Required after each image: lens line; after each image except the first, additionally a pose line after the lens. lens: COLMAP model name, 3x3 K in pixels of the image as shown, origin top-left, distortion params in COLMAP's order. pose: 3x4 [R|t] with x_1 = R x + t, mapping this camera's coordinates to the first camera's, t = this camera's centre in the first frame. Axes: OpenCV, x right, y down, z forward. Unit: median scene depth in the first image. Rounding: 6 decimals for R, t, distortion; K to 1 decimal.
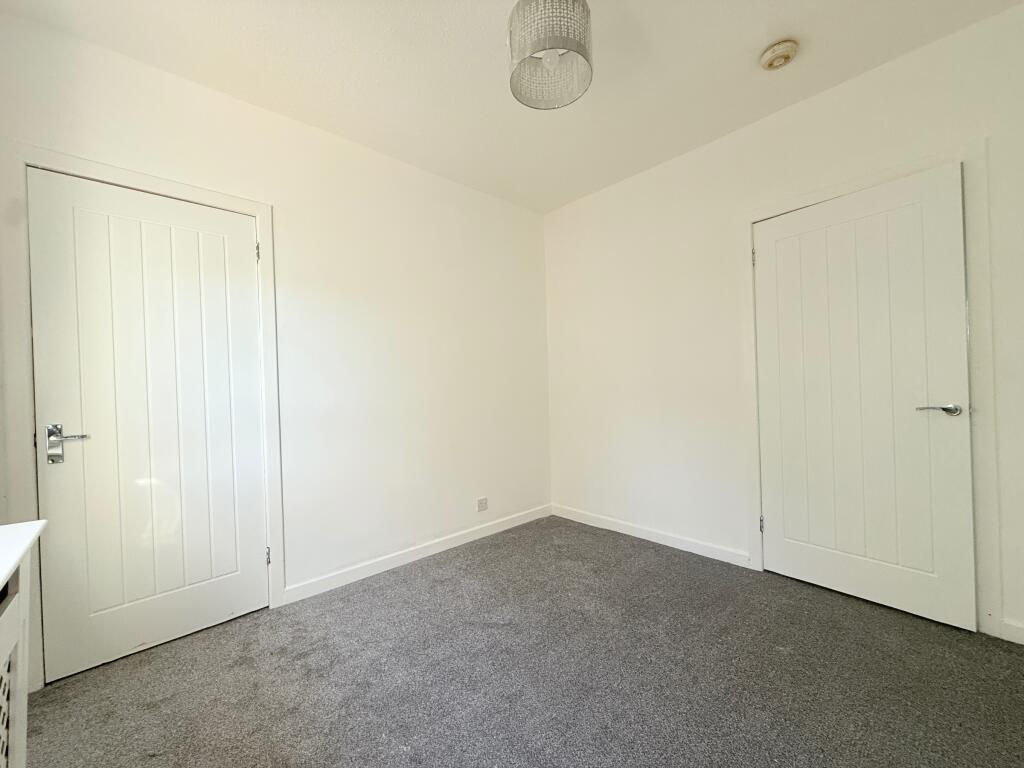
lens RADIAL K [[406.8, 0, 508.5], [0, 406.8, 388.6], [0, 0, 1]] dist [-0.001733, -0.000642]
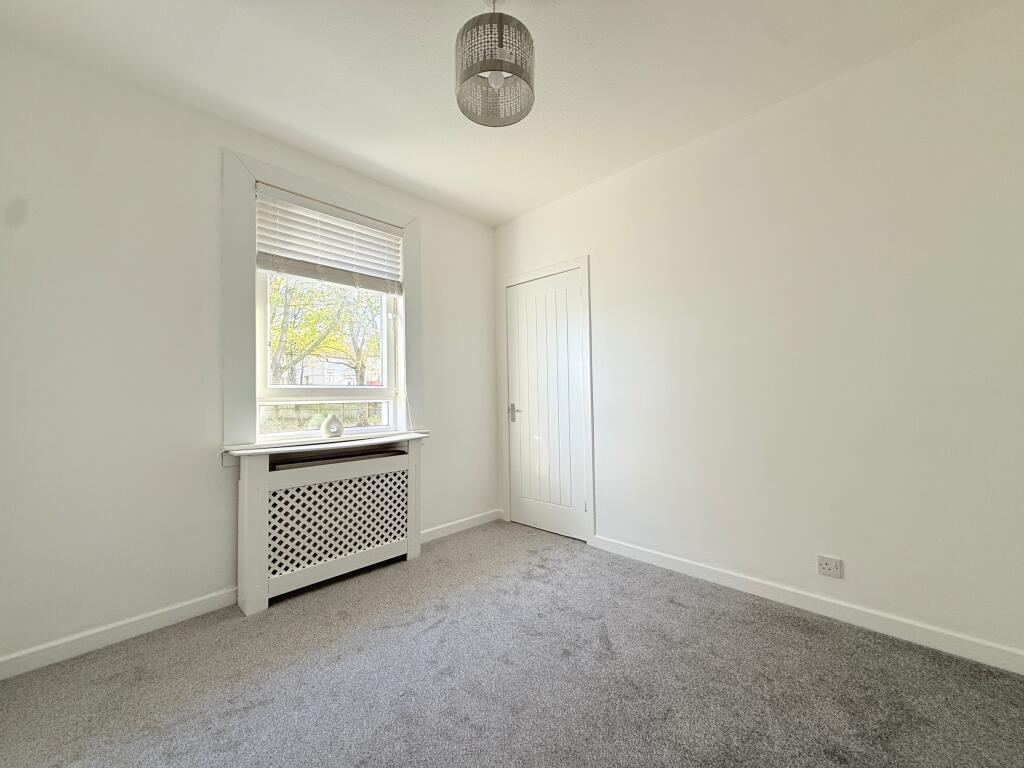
lens RADIAL K [[406.8, 0, 515.2], [0, 406.8, 381.0], [0, 0, 1]] dist [-0.001733, -0.000642]
pose [[0.062852, -0.004580, -0.998012, 0.892864], [0.003269, 0.999985, -0.004383, -0.019702], [0.998017, -0.002987, 0.062866, 0.732496]]
